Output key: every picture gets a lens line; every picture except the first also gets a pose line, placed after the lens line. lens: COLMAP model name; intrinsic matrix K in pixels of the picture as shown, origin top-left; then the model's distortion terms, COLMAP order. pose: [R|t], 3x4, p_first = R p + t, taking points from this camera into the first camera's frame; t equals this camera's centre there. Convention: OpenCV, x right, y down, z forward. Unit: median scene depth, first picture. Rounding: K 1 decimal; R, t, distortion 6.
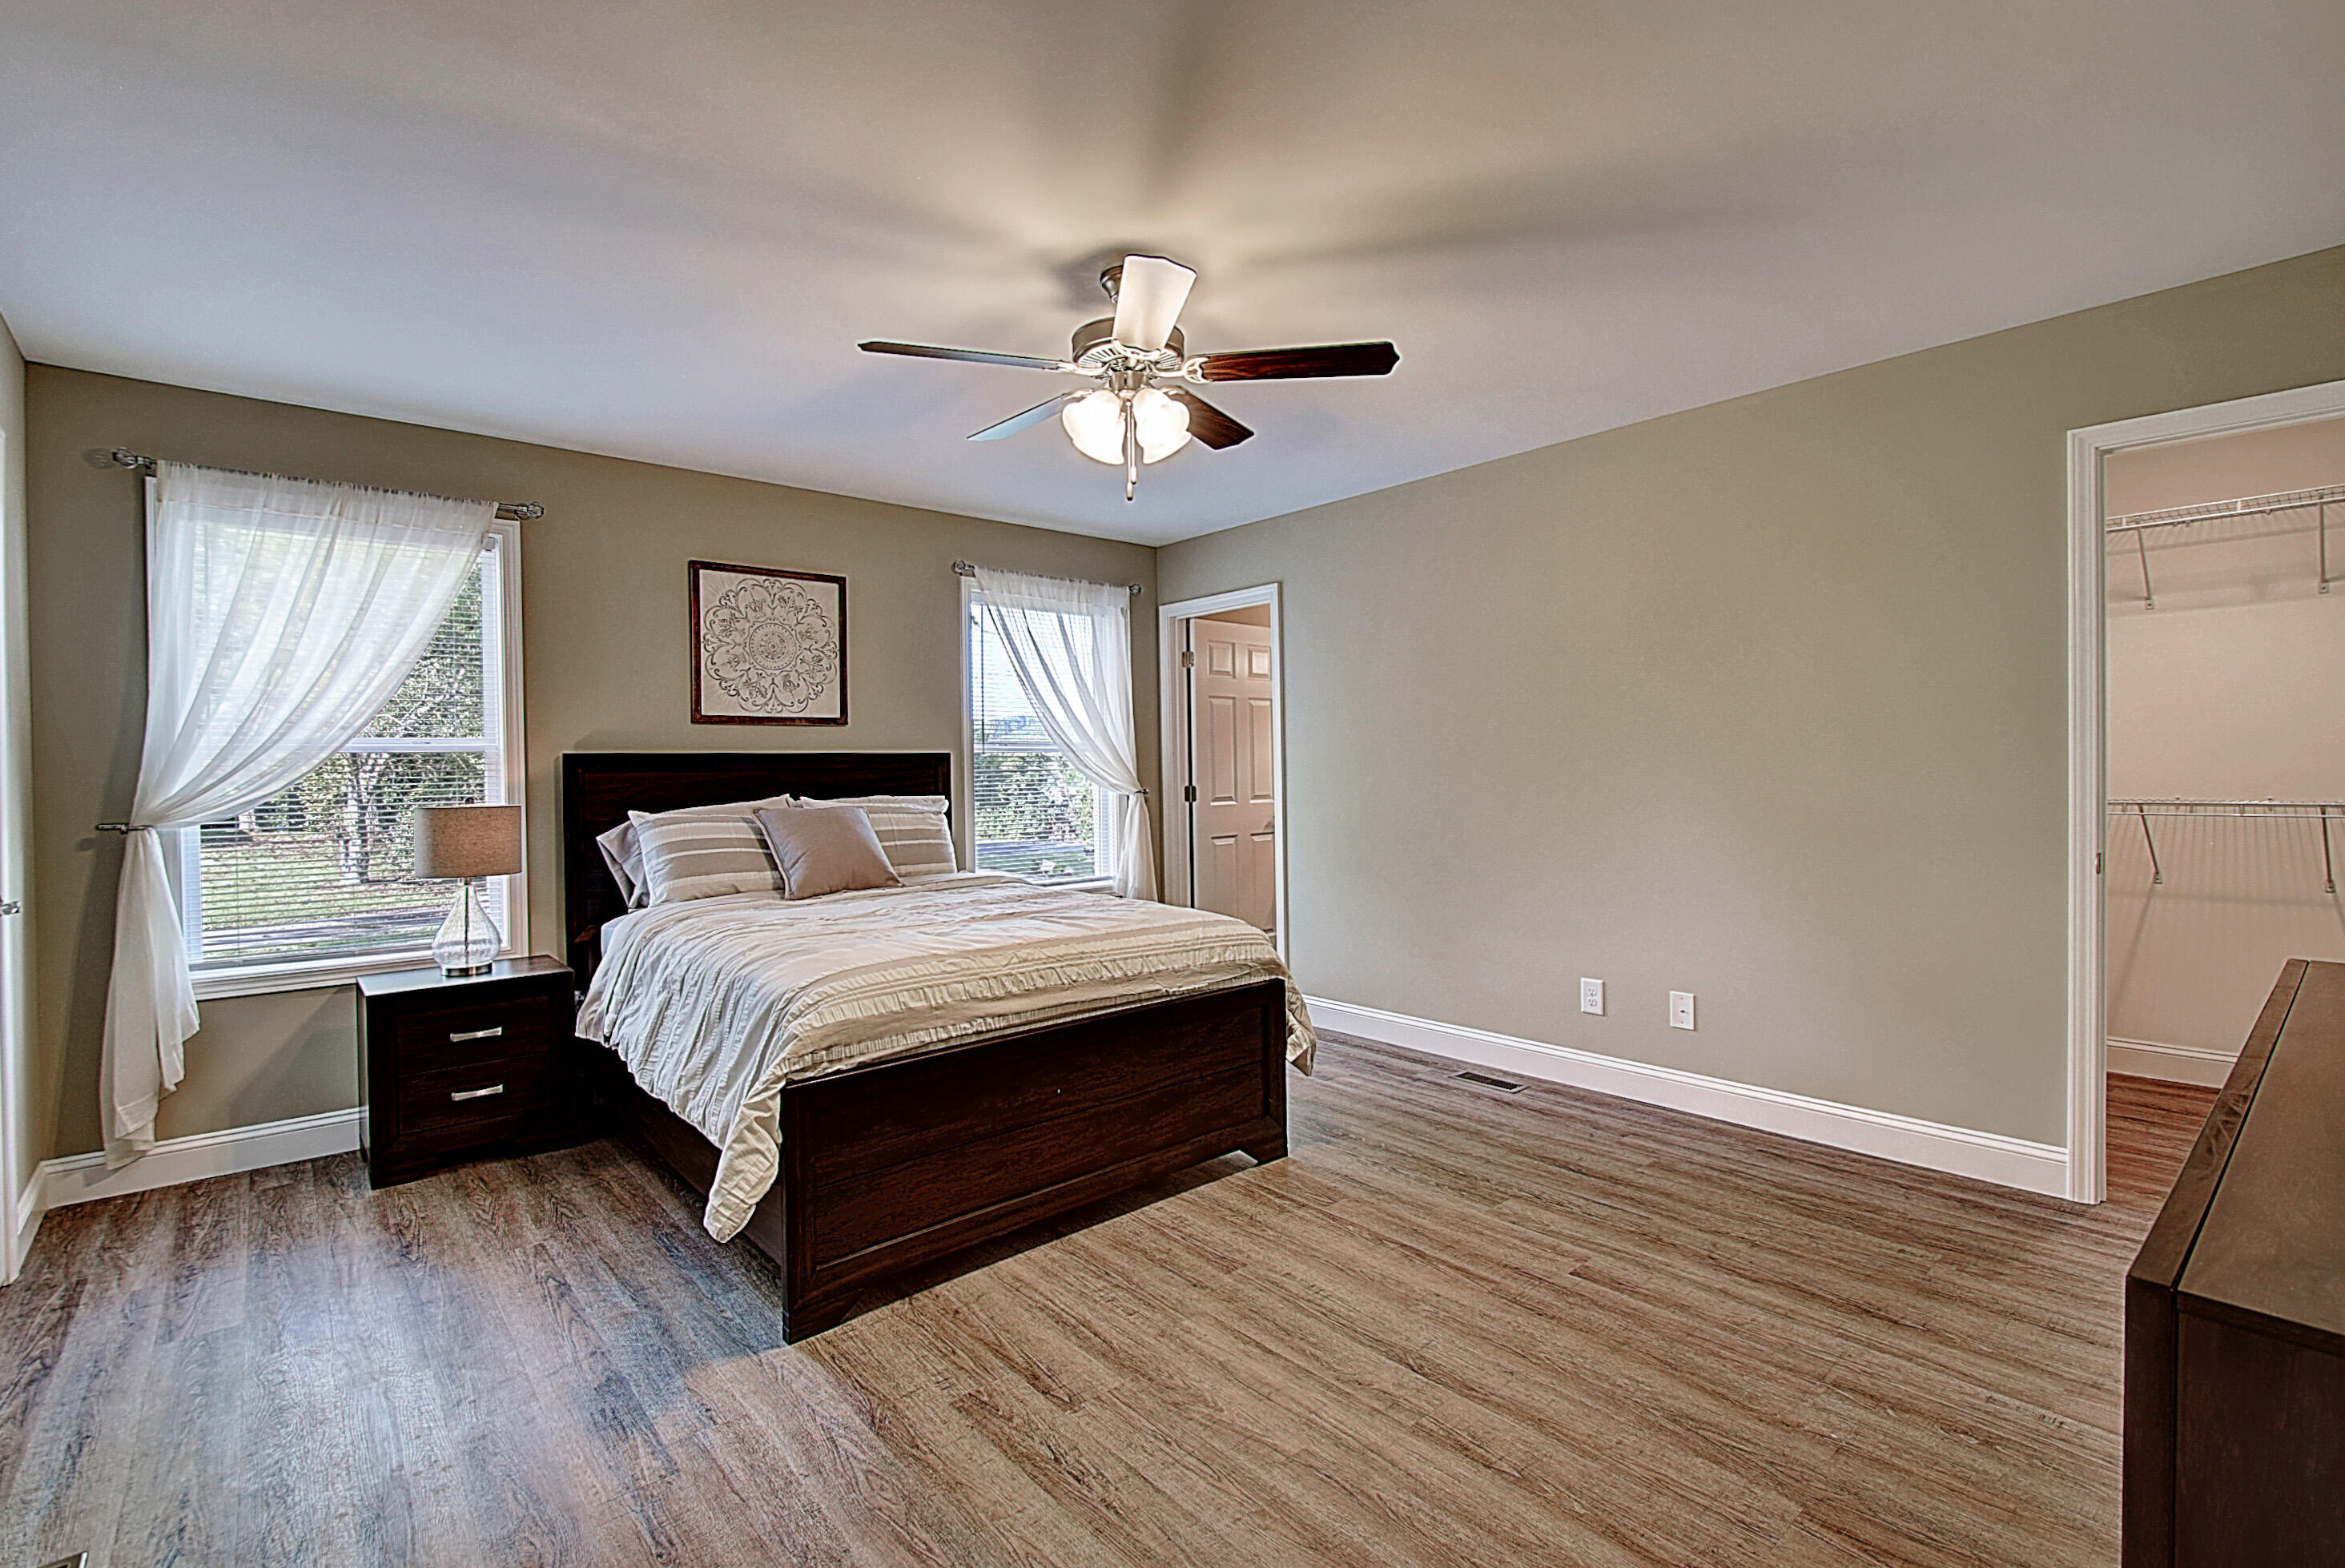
lens RADIAL K [[1039.7, 0, 1156.6], [0, 1039.7, 763.1], [0, 0, 1]] dist [-0.014765, -0.000248]
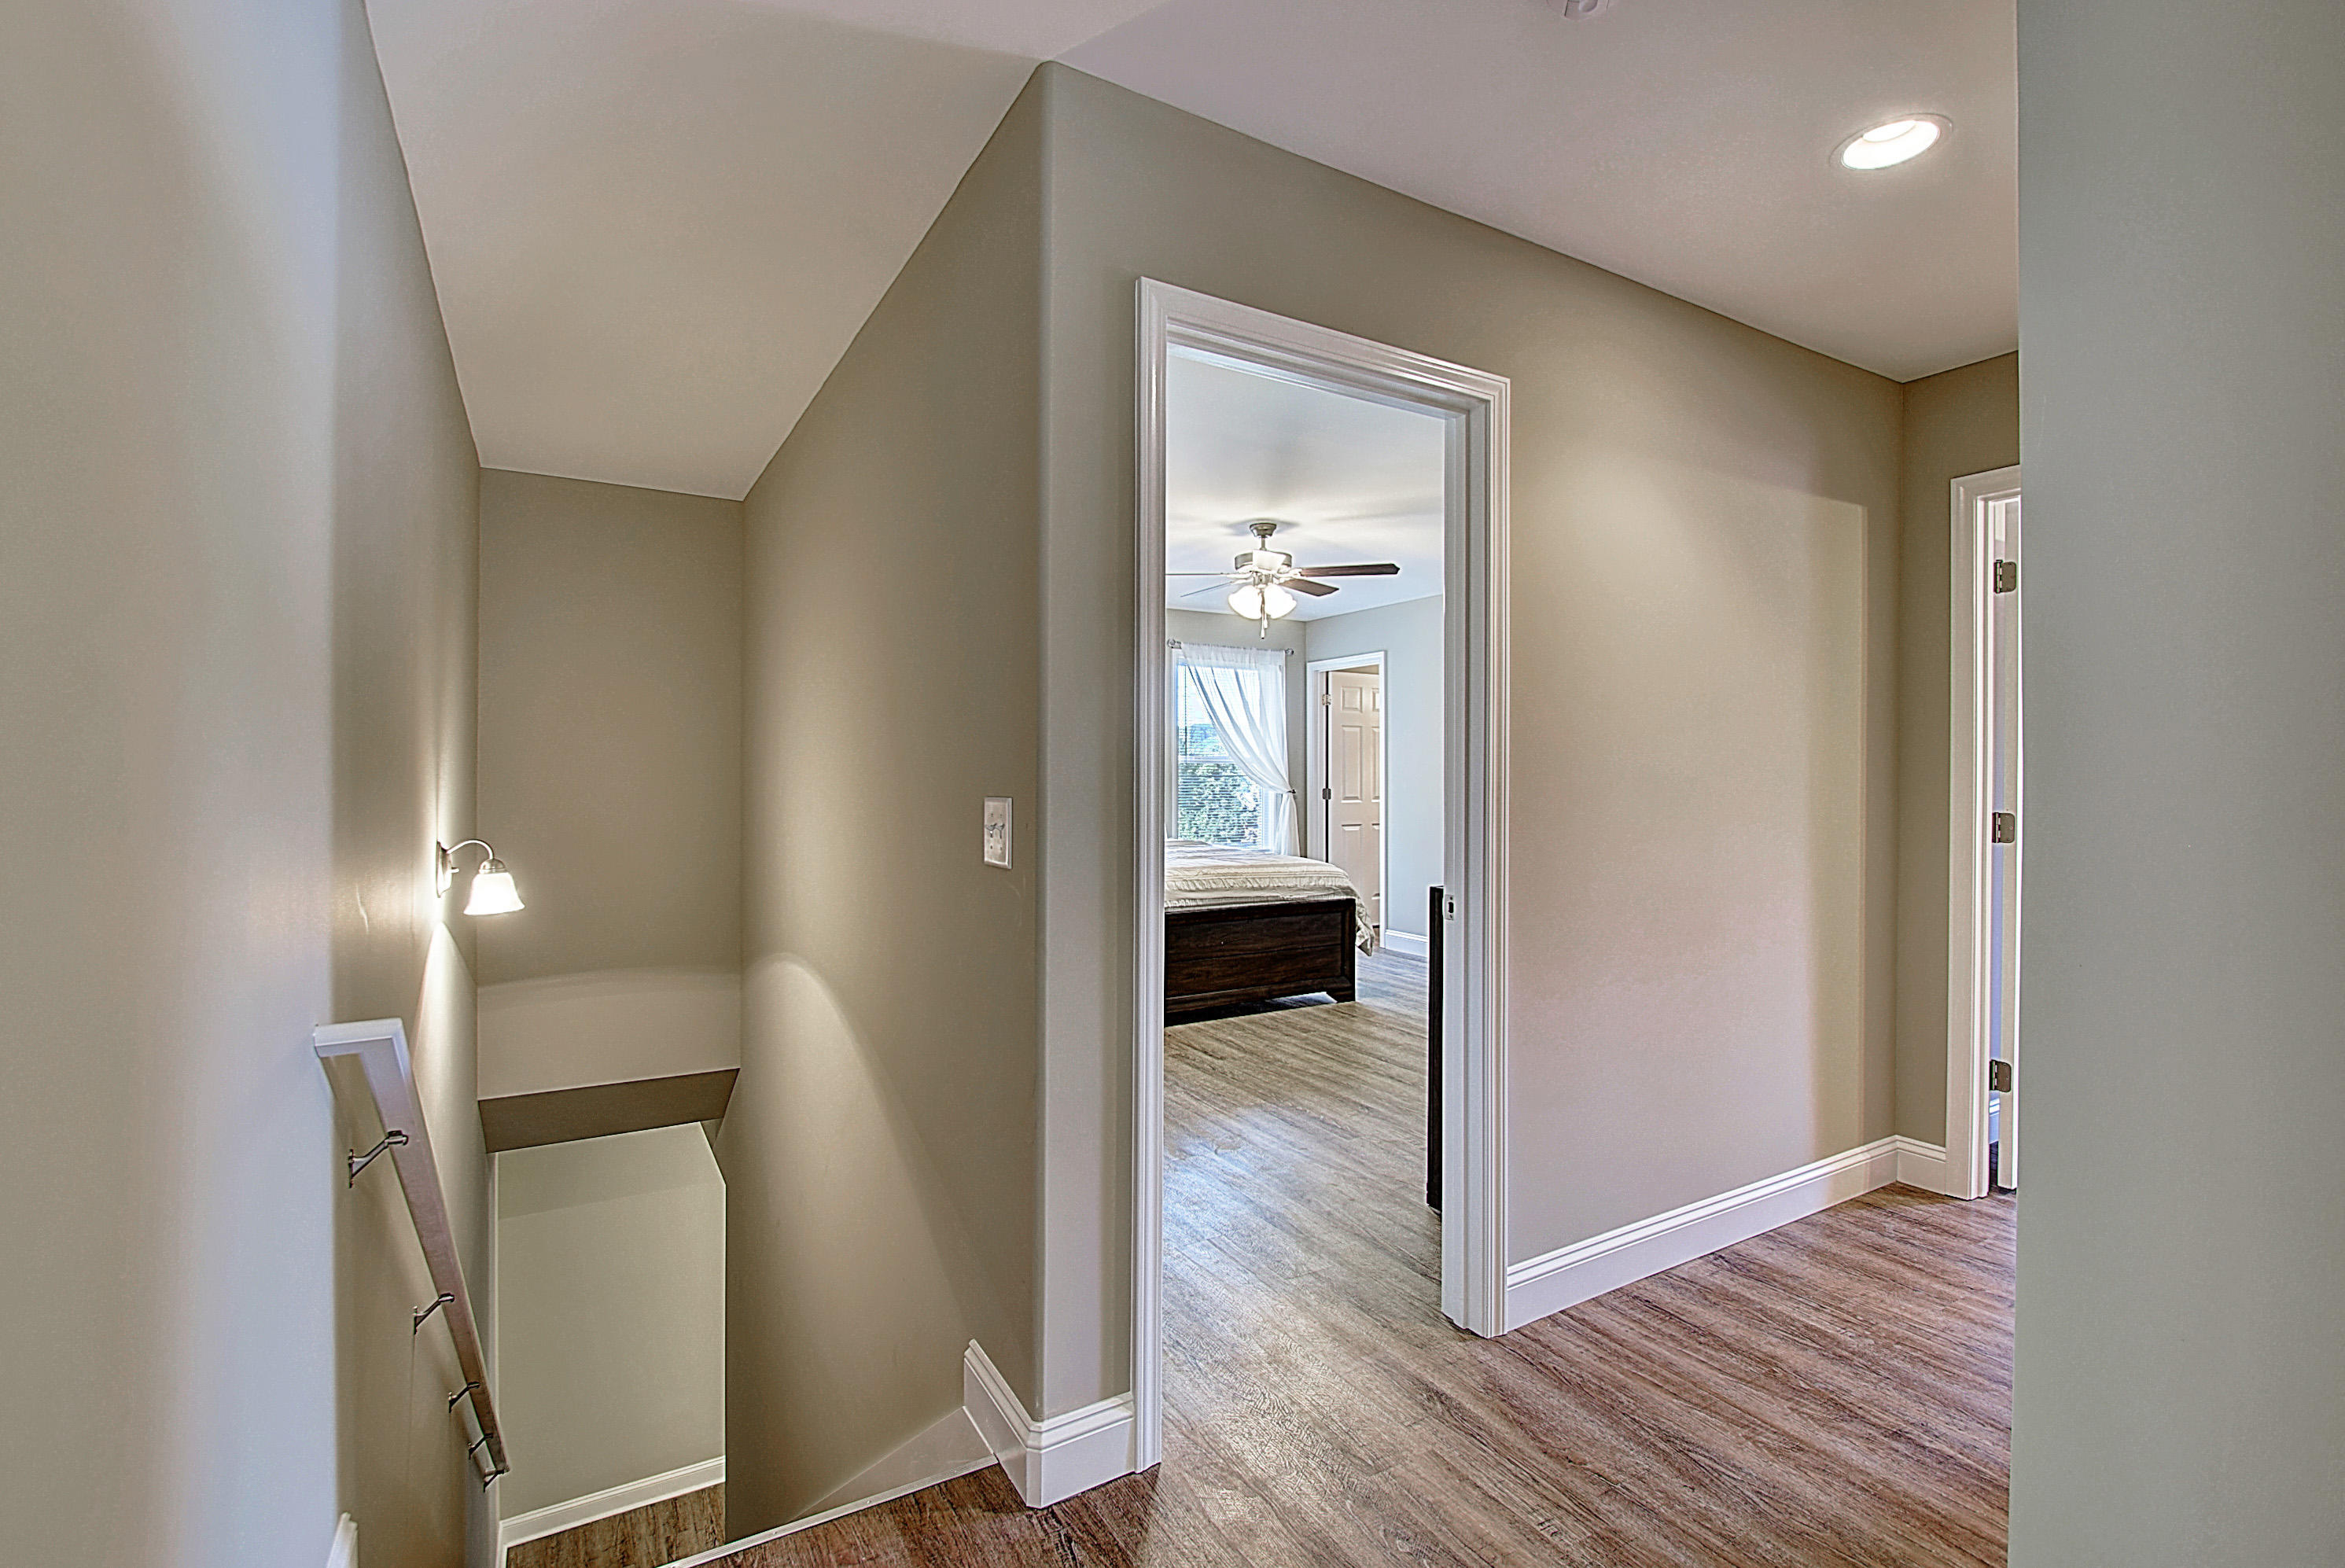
lens RADIAL K [[1029.1, 0, 1157.0], [0, 1029.1, 776.6], [0, 0, 1]] dist [0.000216, -0.008949]
pose [[0.982473, 0.018374, -0.185495, 0.110974], [-0.017042, 0.999816, 0.008773, -0.004906], [0.185622, -0.005458, 0.982606, -0.736736]]
